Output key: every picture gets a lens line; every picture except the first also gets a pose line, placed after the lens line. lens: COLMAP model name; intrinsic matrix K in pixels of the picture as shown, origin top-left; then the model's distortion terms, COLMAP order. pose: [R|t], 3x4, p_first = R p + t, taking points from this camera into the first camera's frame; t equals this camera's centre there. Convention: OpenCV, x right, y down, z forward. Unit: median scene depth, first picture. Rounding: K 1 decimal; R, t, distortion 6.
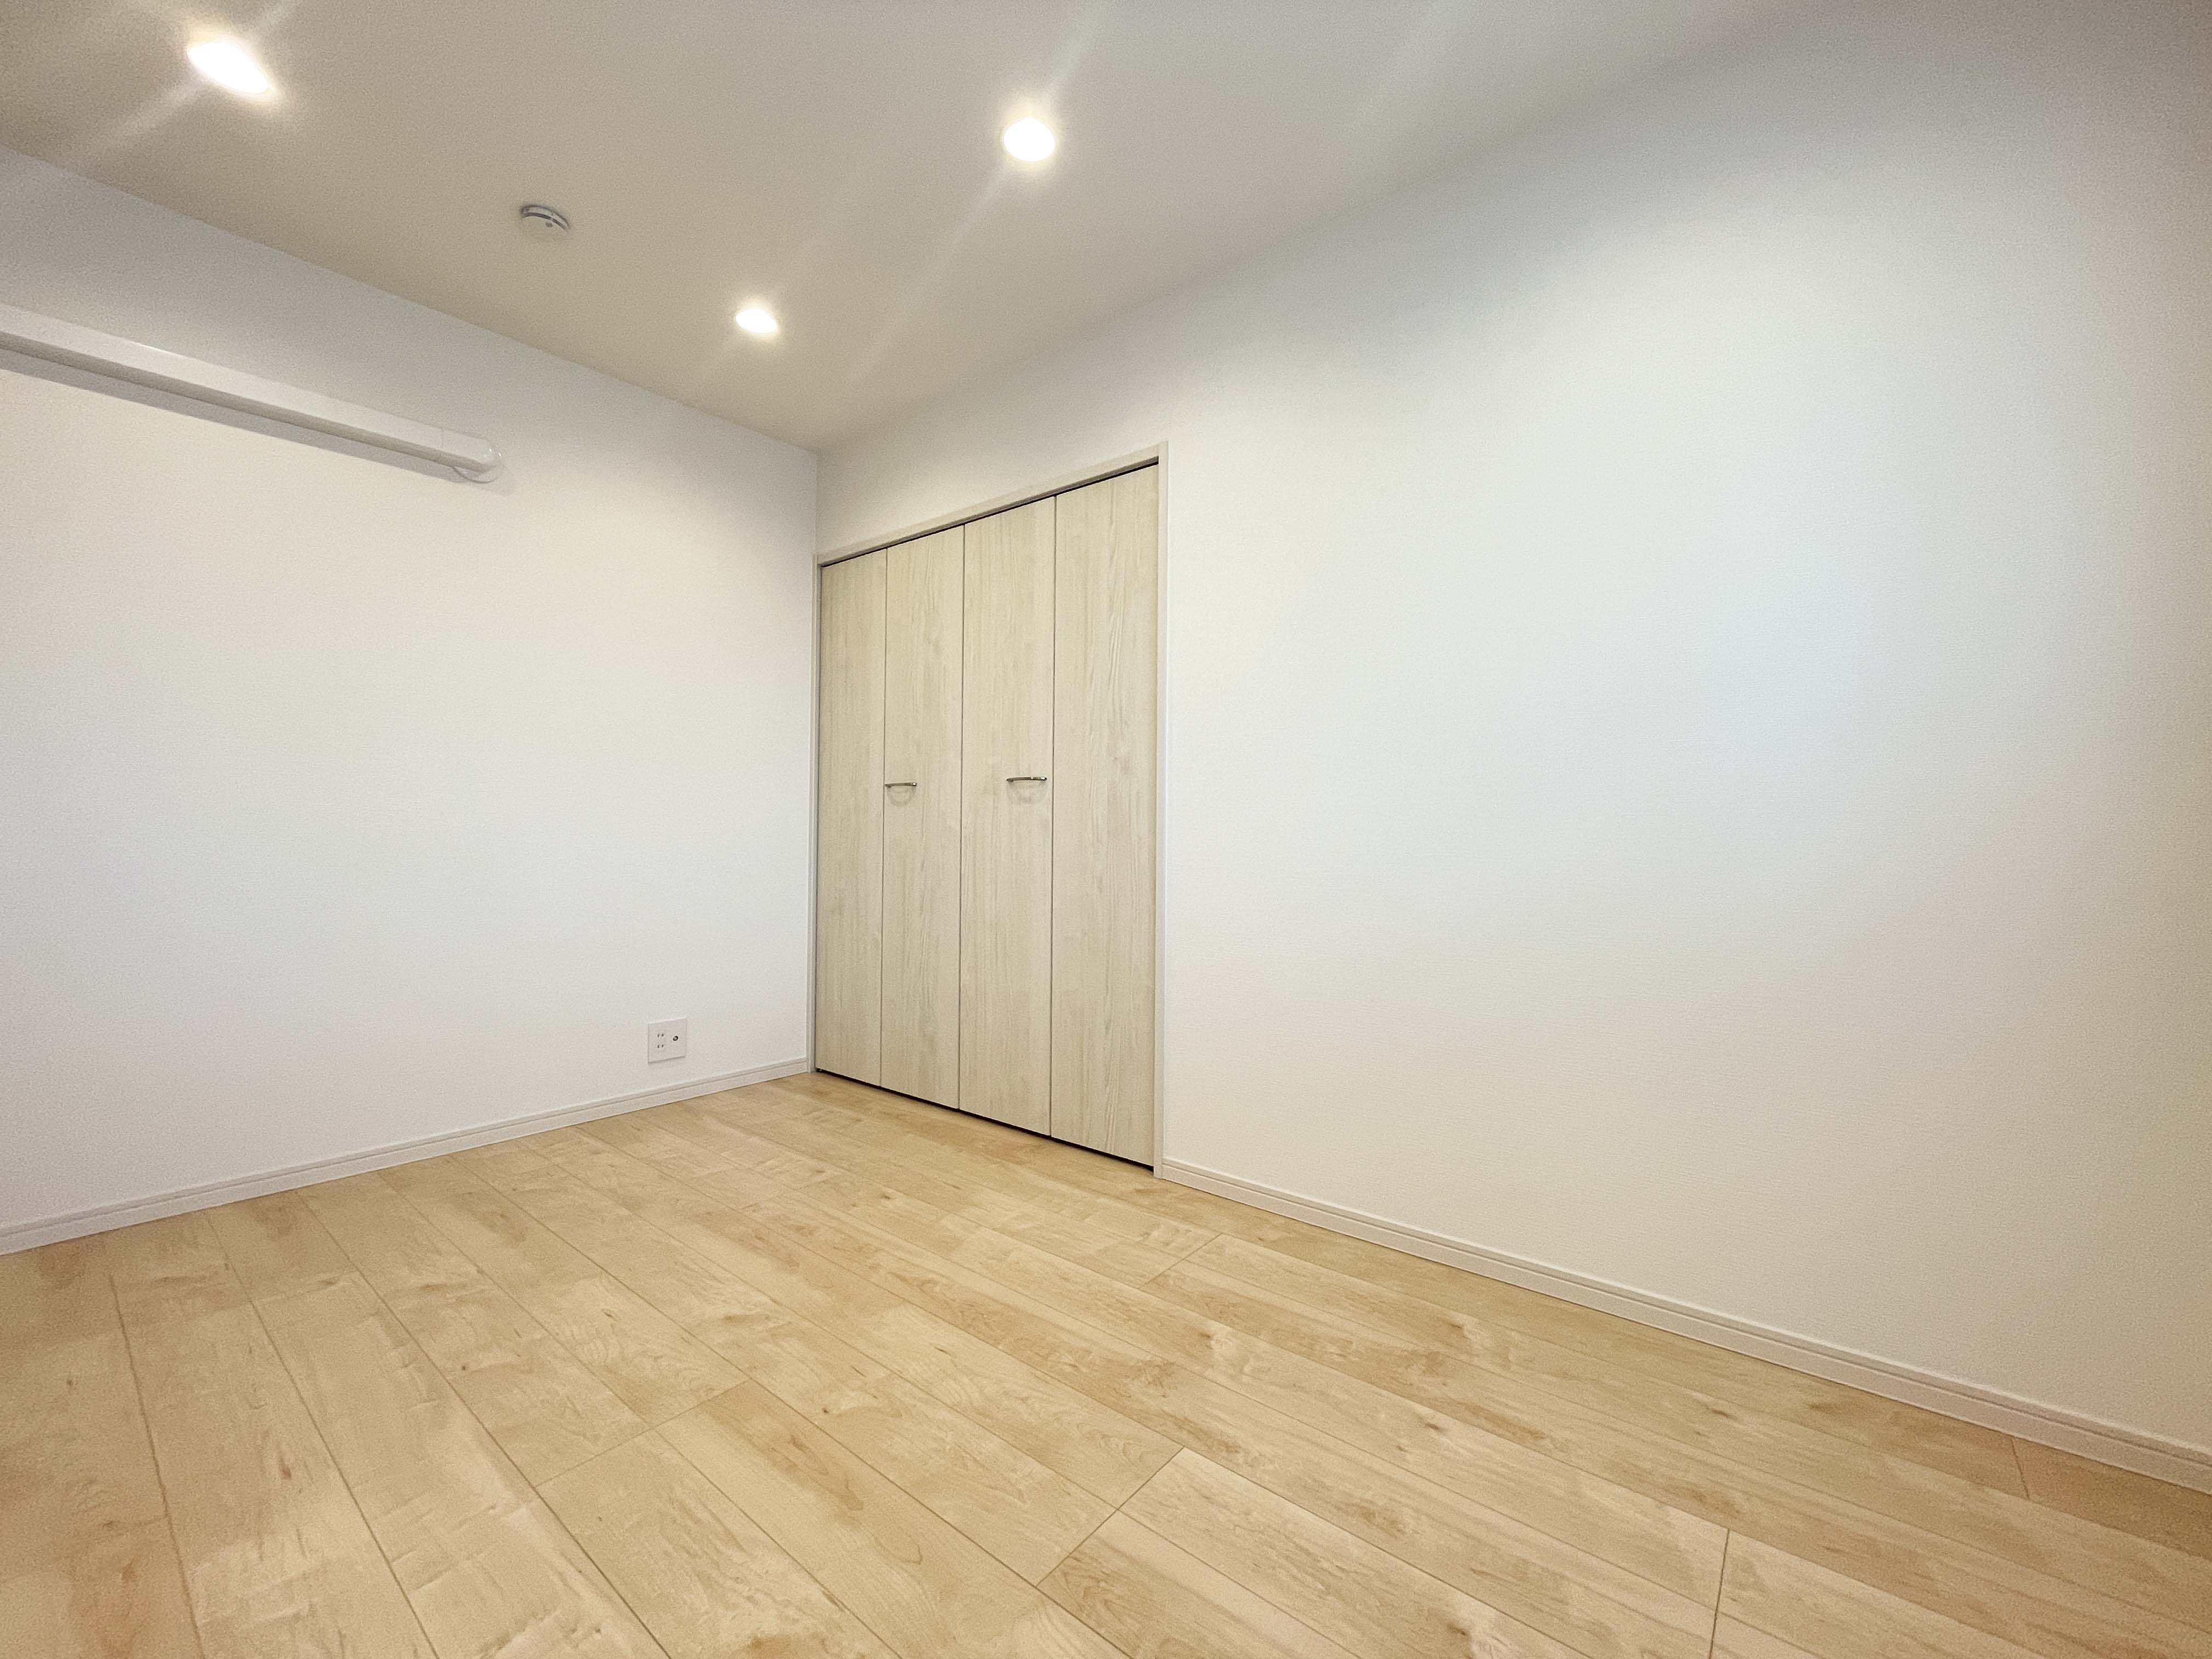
lens RADIAL K [[900.6, 0, 1125.2], [0, 900.6, 824.7], [0, 0, 1]] dist [-0.003685, 0.000972]
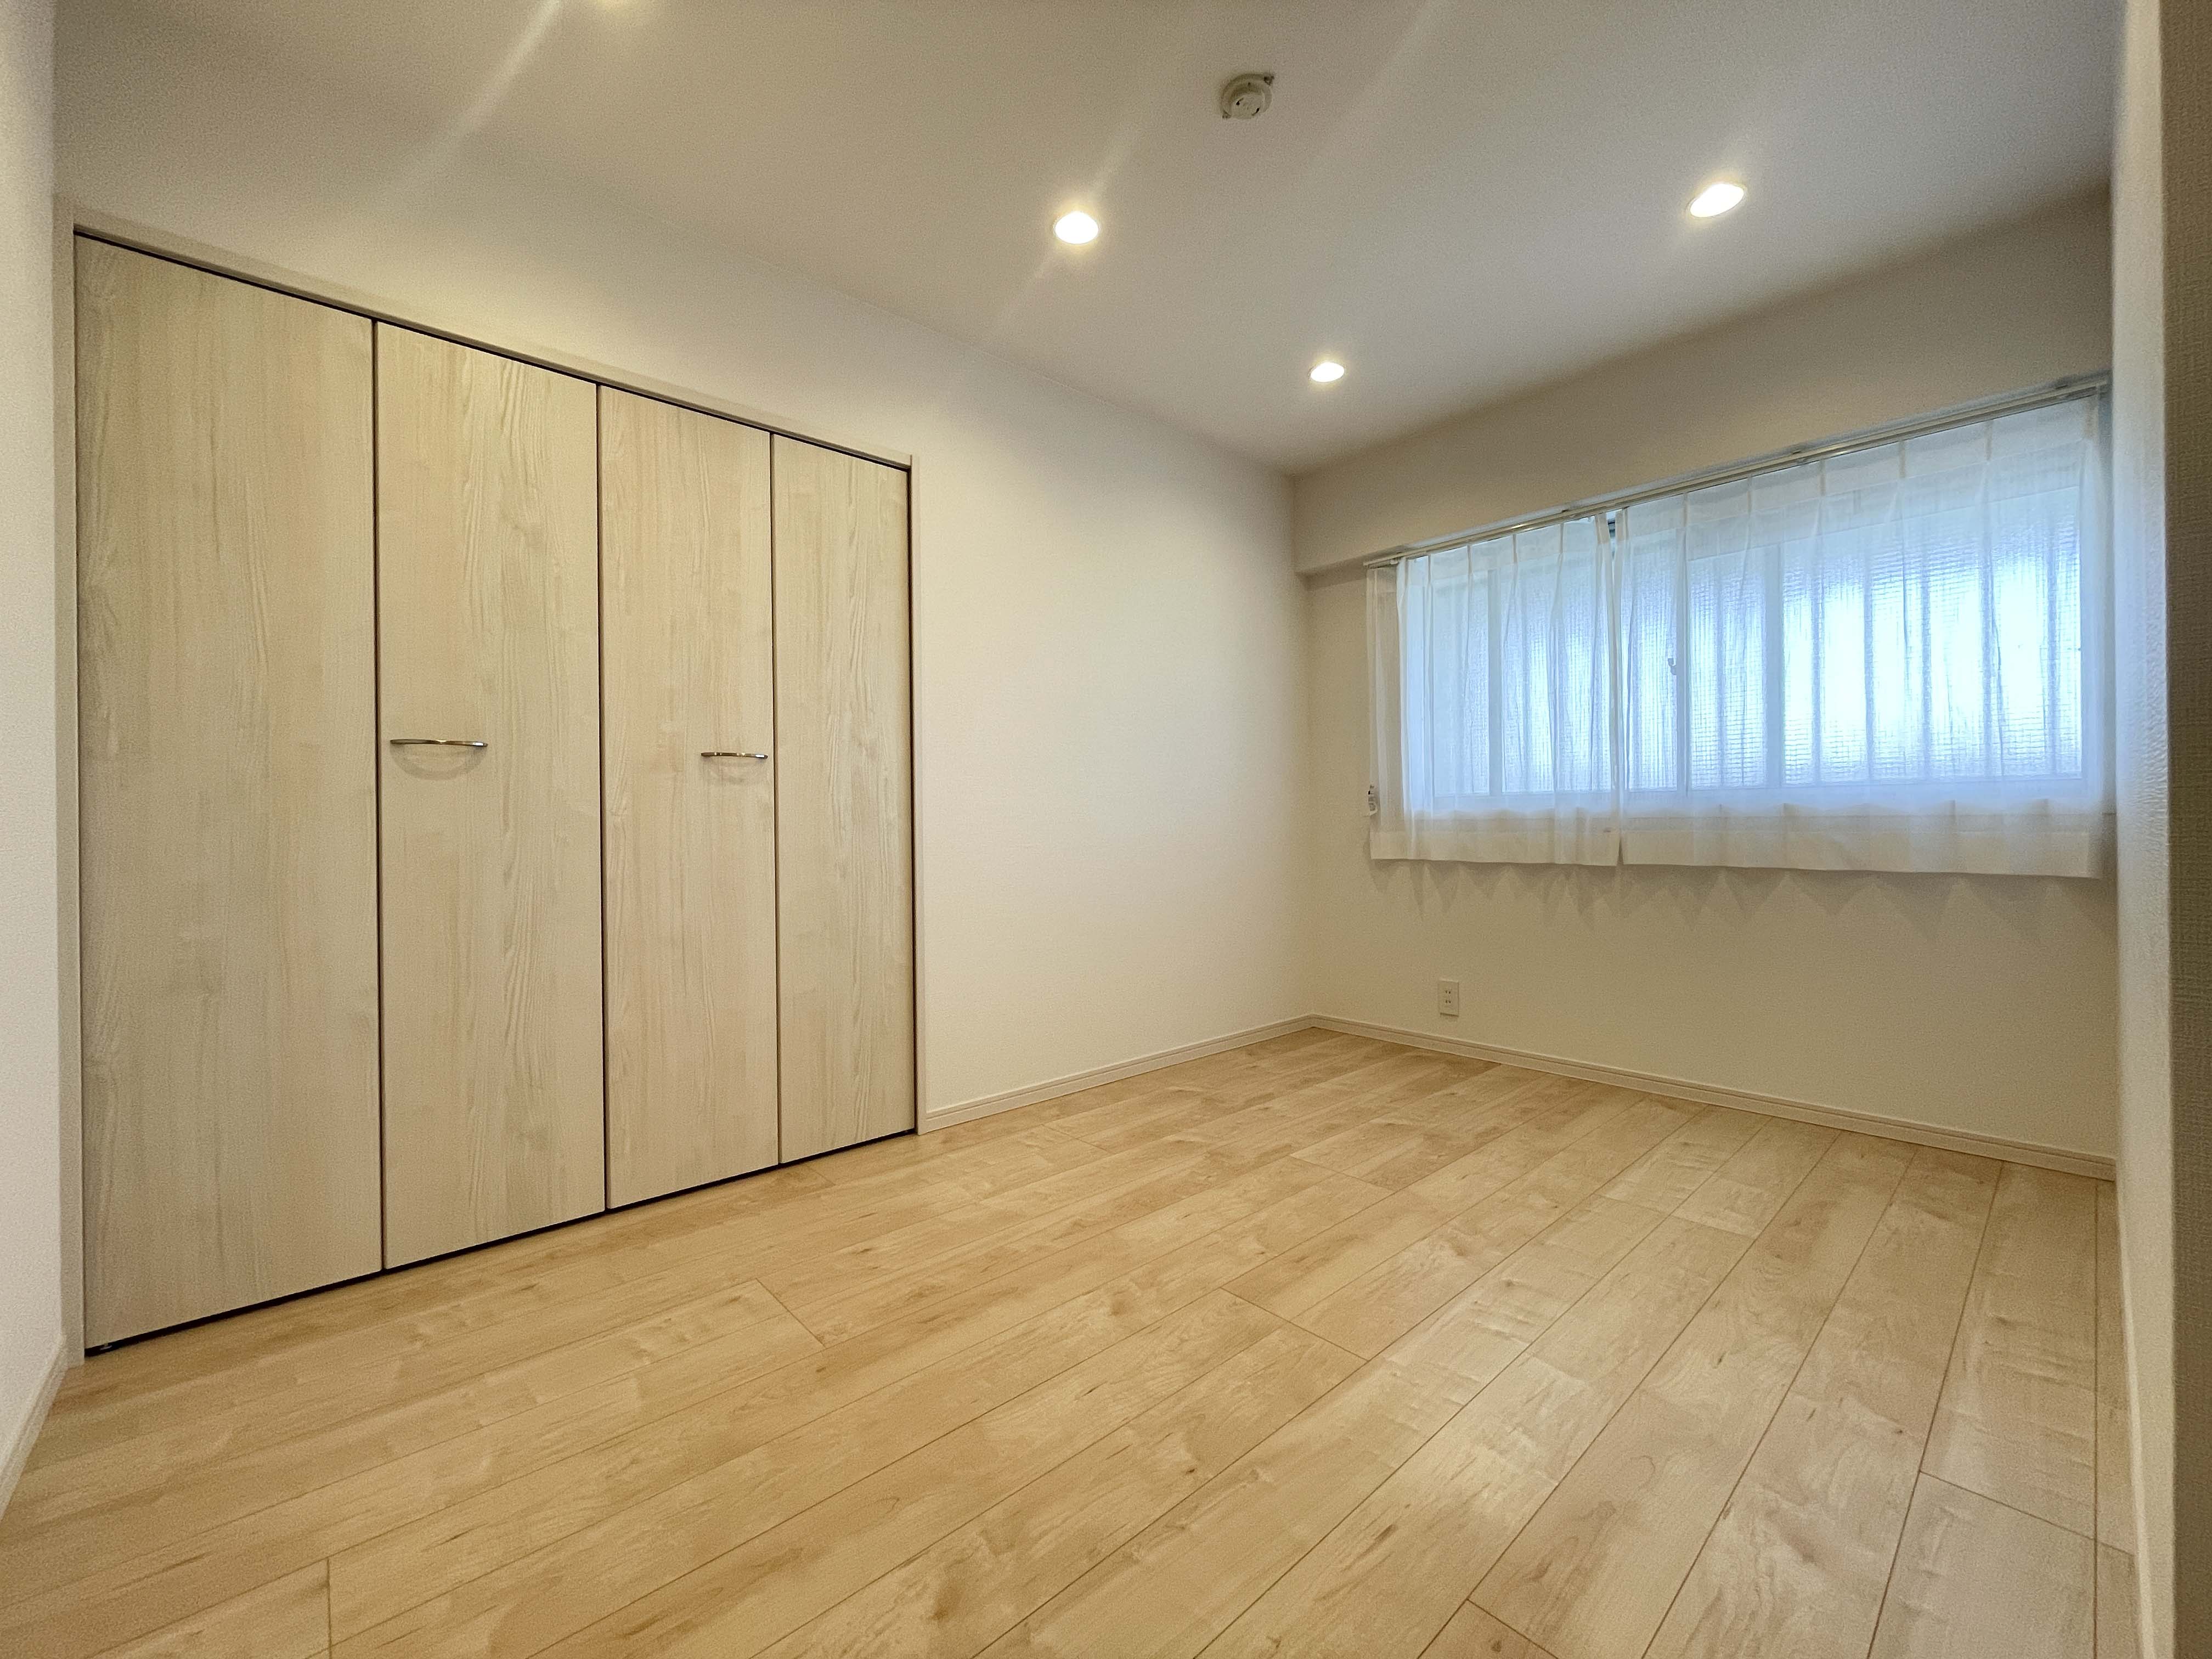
lens RADIAL K [[900.6, 0, 1091.3], [0, 900.6, 823.9], [0, 0, 1]] dist [-0.003685, 0.000972]
pose [[0.167428, -0.010796, 0.985825, -1.165093], [0.002449, 0.999942, 0.010535, 0.006074], [-0.985881, 0.000651, 0.167444, 0.715612]]
